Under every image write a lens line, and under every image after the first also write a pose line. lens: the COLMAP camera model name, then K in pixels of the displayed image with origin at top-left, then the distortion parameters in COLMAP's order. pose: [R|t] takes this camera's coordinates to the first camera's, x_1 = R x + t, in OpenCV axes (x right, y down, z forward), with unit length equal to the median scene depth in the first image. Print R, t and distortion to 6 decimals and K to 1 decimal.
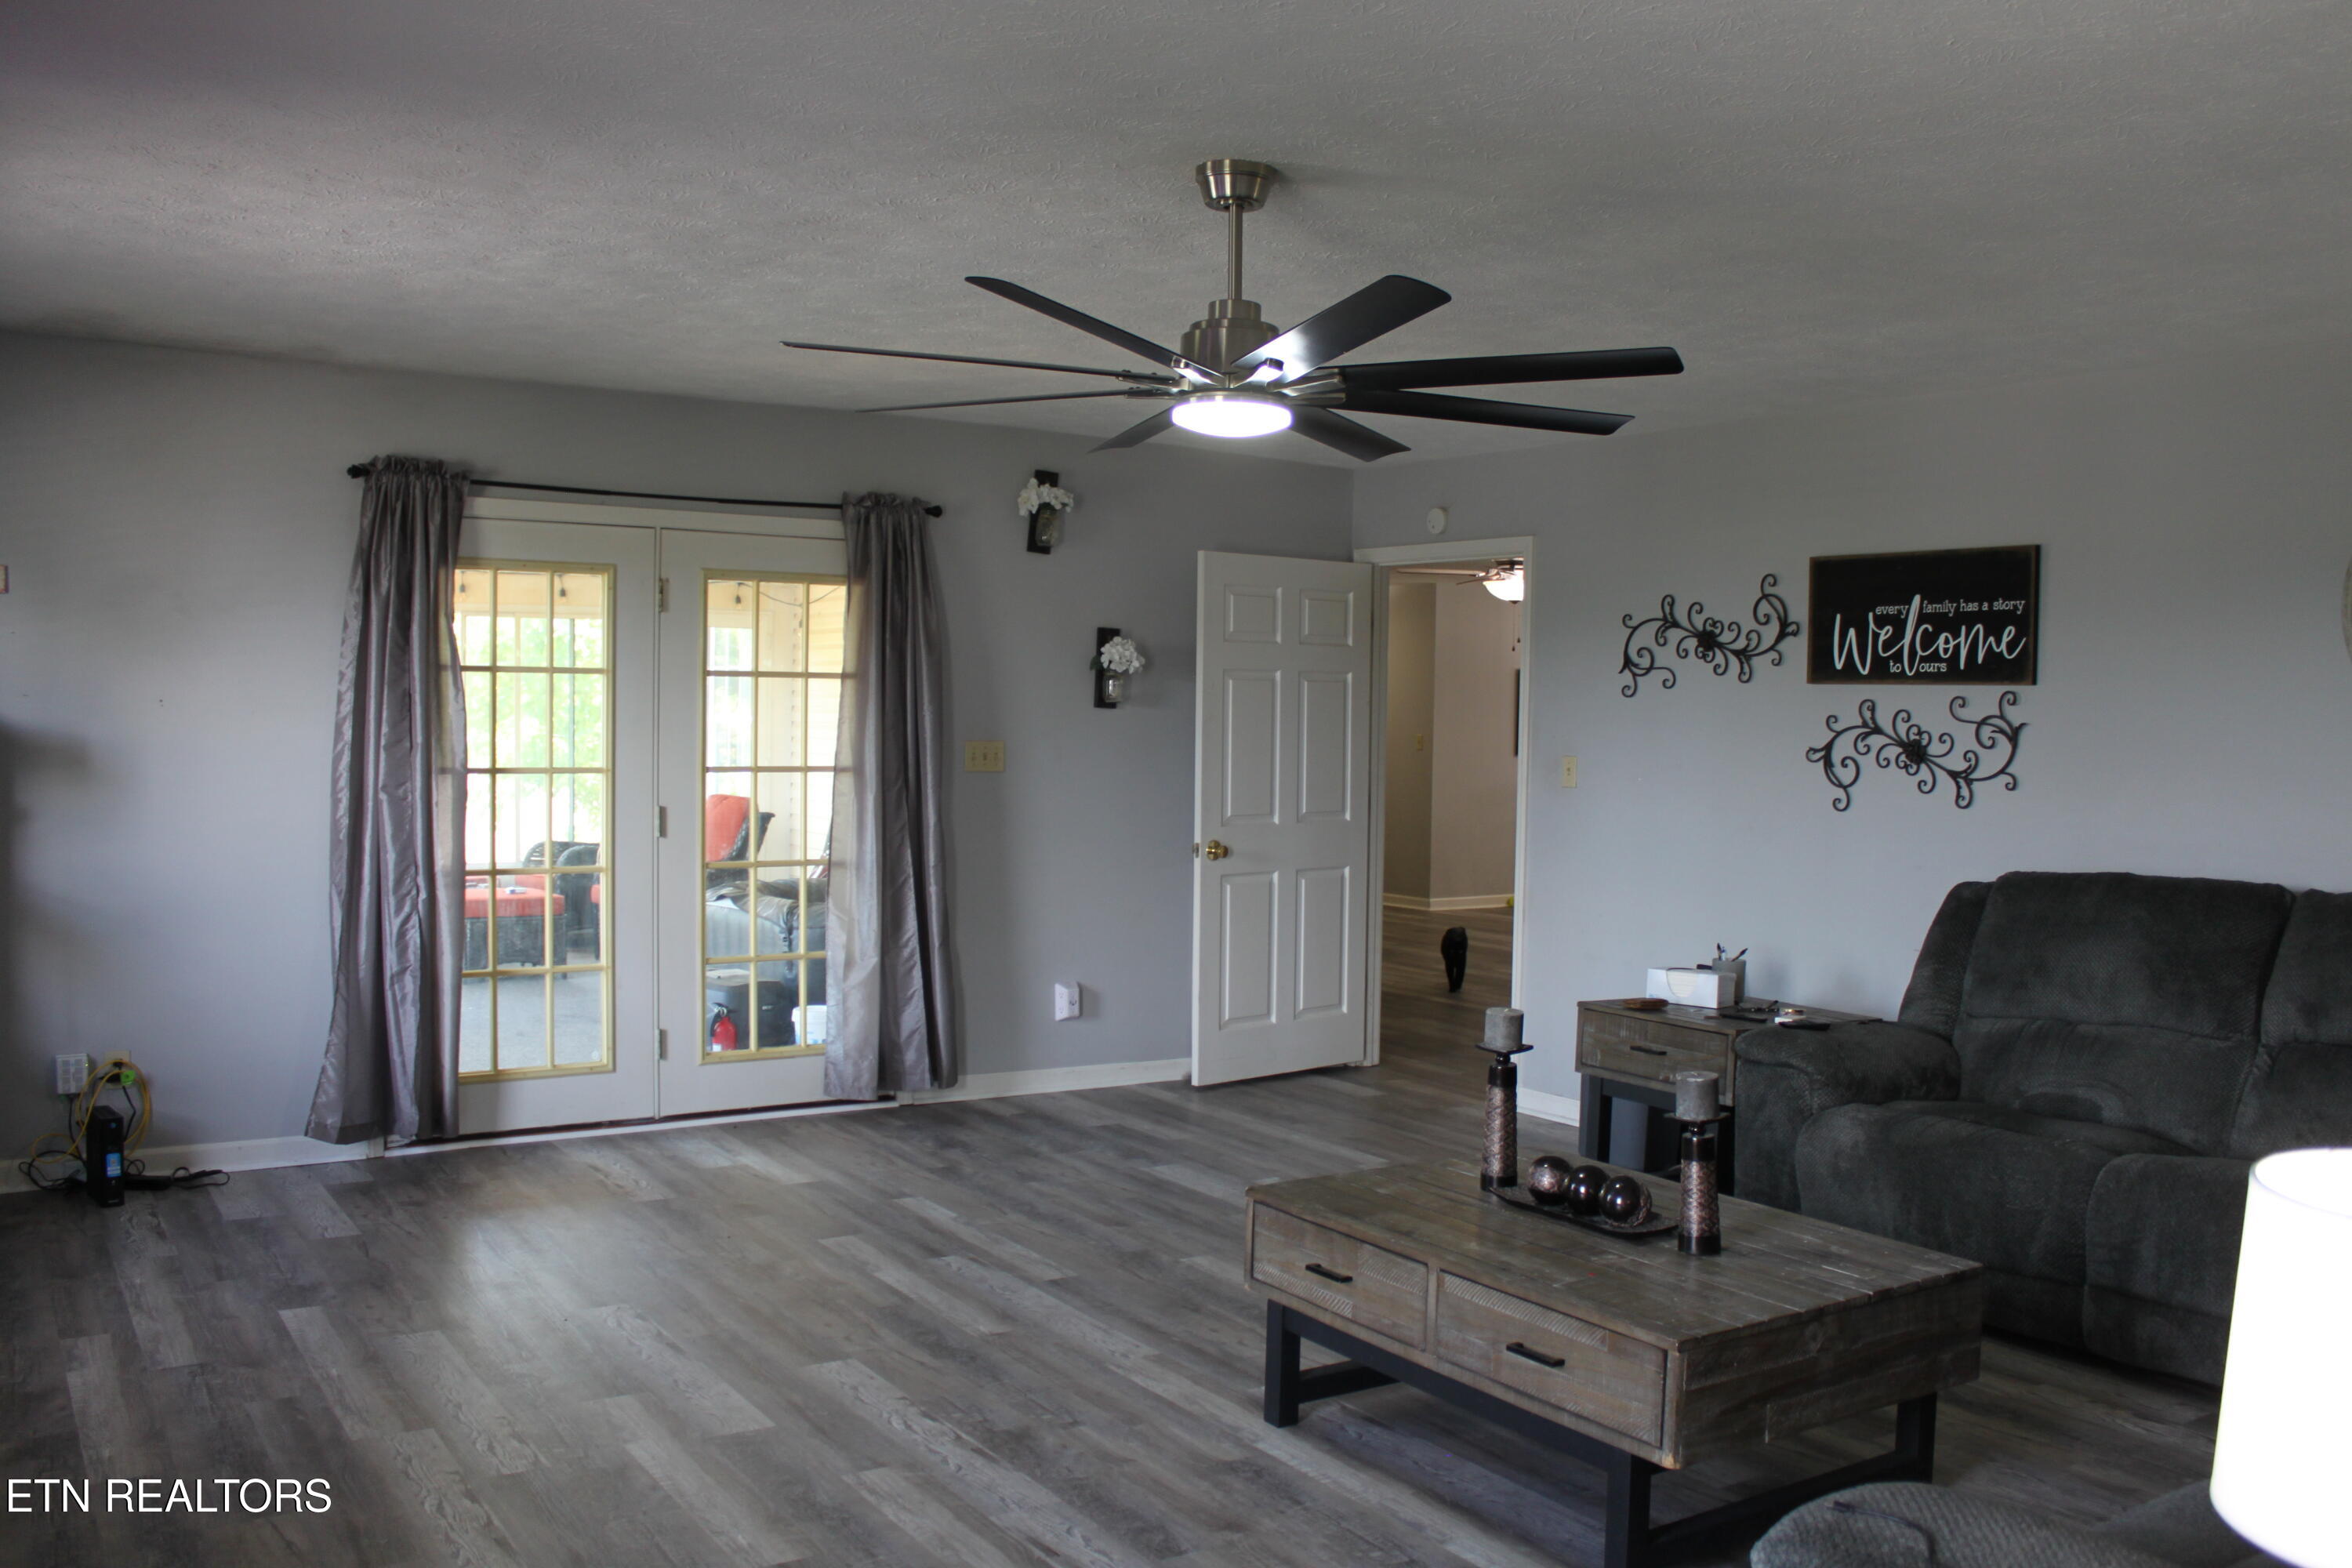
lens RADIAL K [[2000.8, 0, 1176.0], [0, 2000.8, 784.0], [0, 0, 1]] dist [-0.150750, 0.141969]
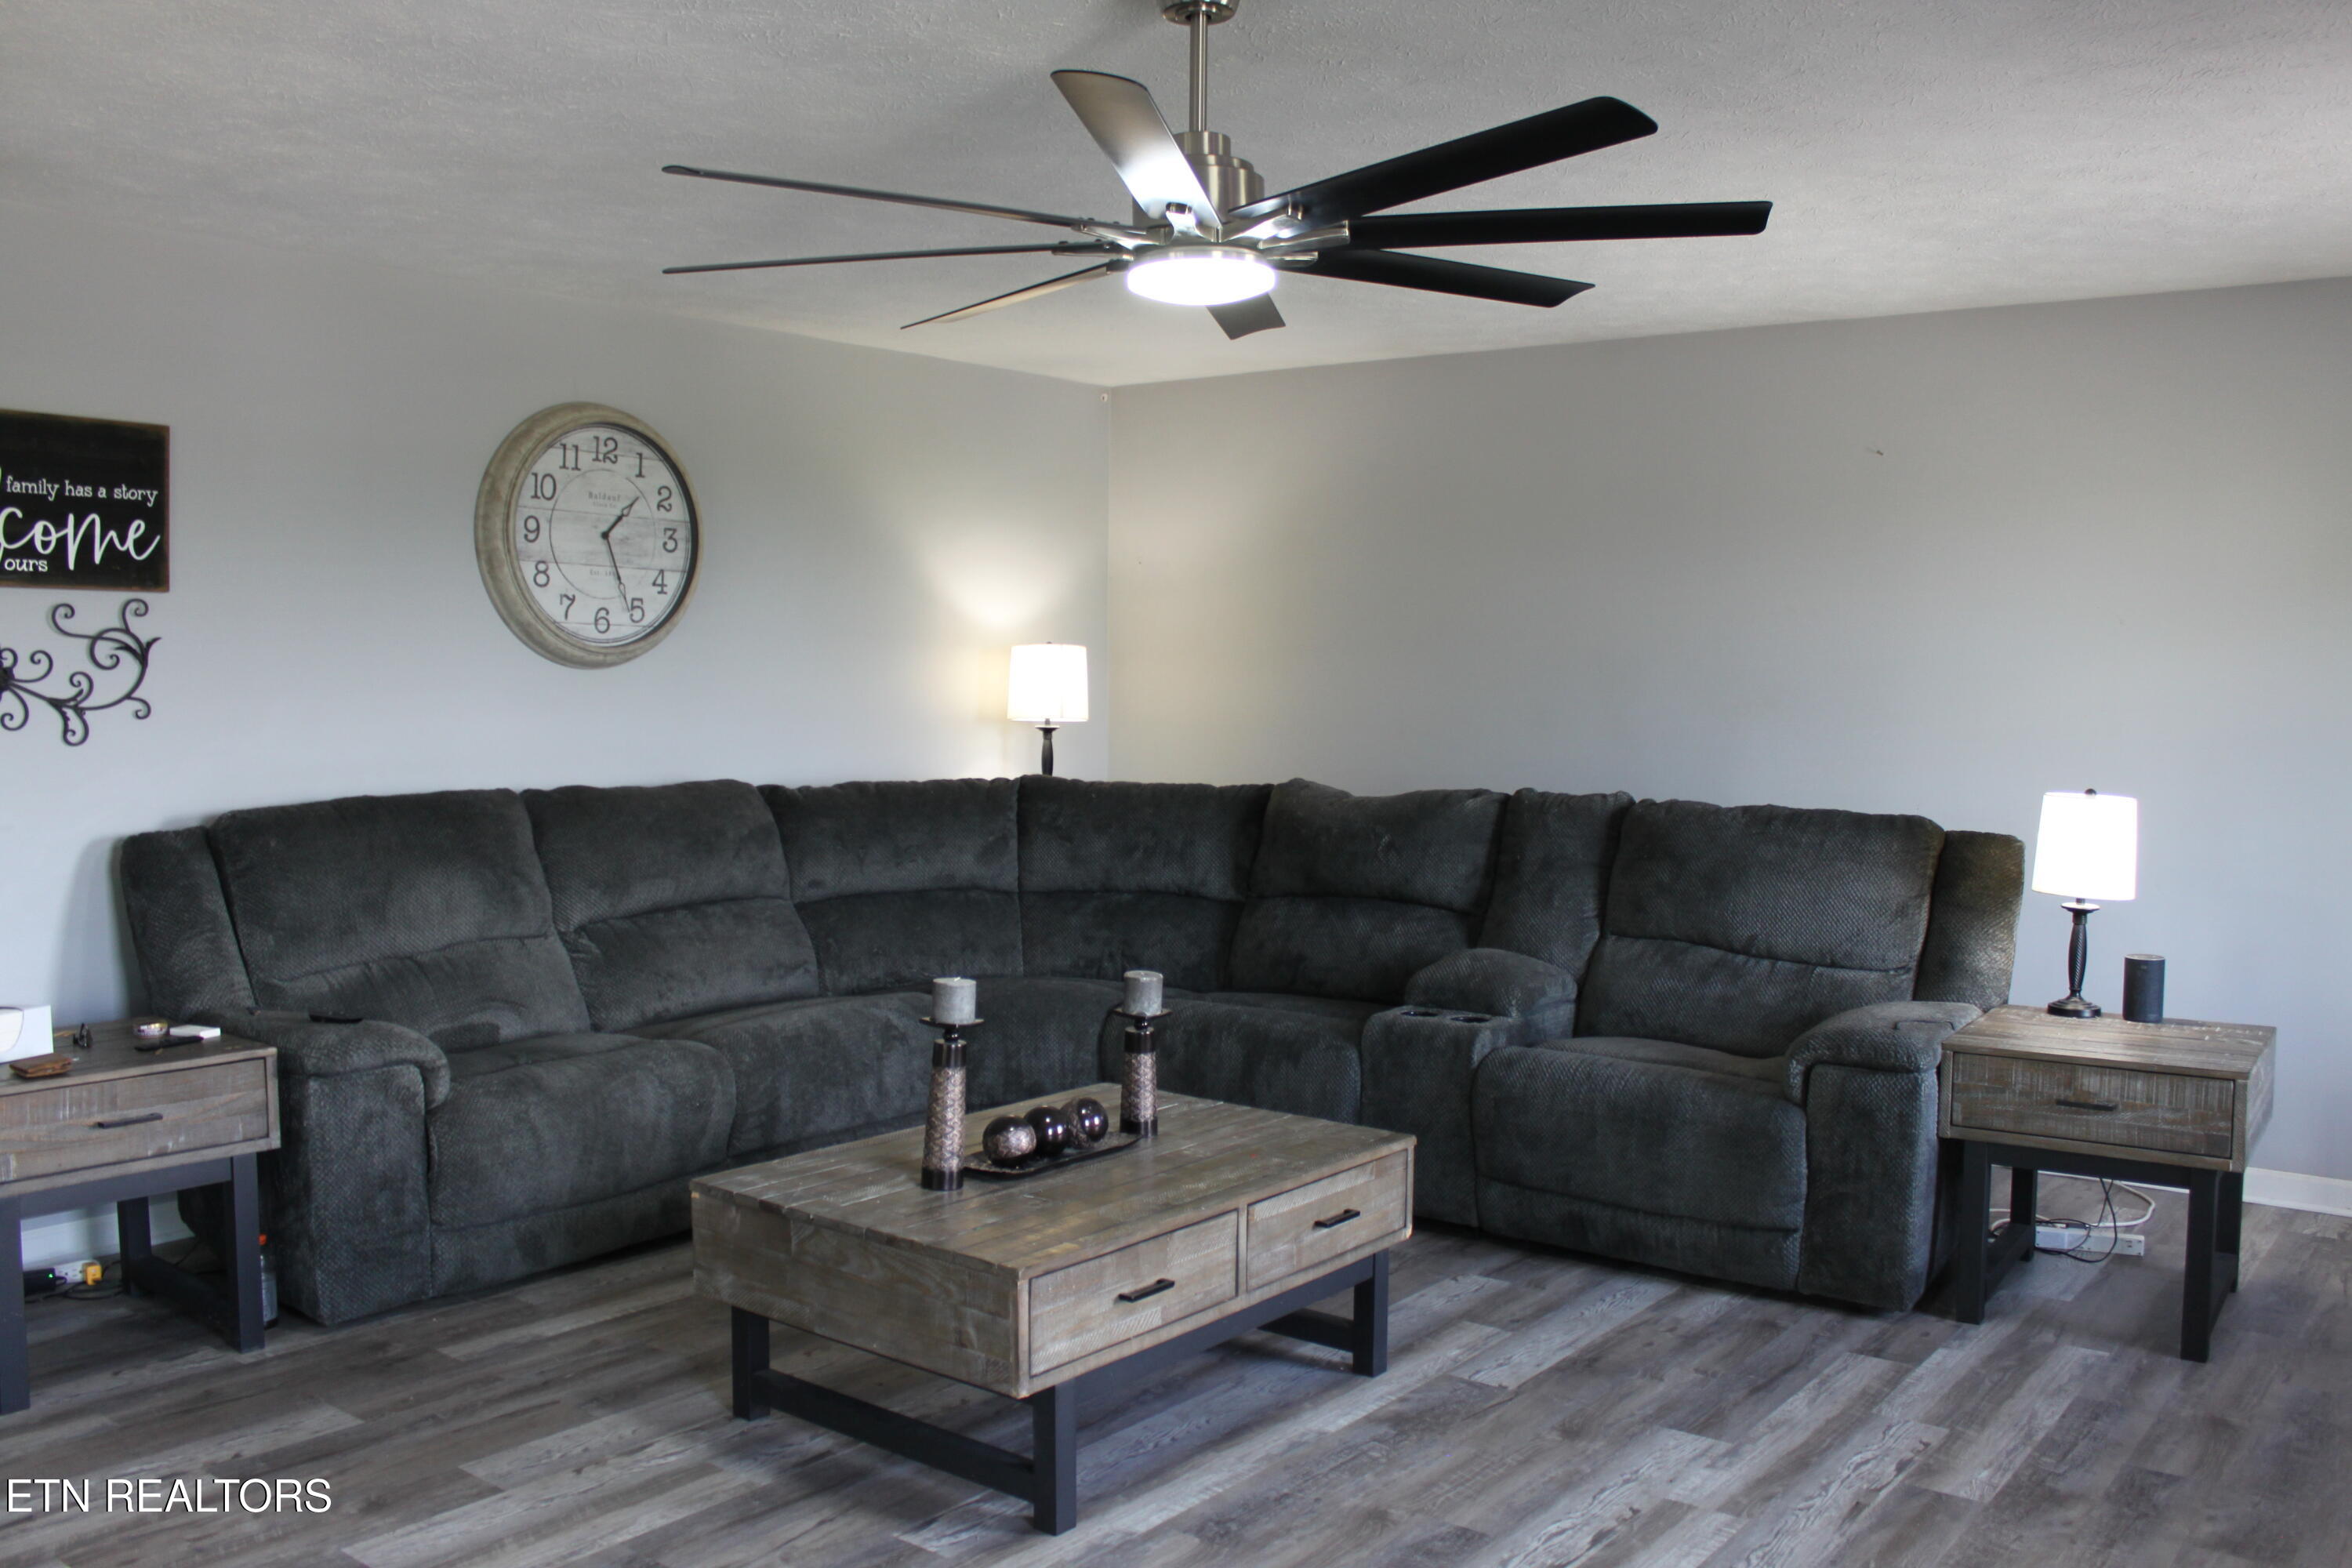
lens RADIAL K [[2000.8, 0, 1176.0], [0, 2000.8, 784.0], [0, 0, 1]] dist [-0.150750, 0.141969]
pose [[-0.328865, -0.078125, 0.941140, -0.494629], [0.015131, 0.996008, 0.087967, -0.034944], [-0.944256, 0.043170, -0.326370, 0.855623]]
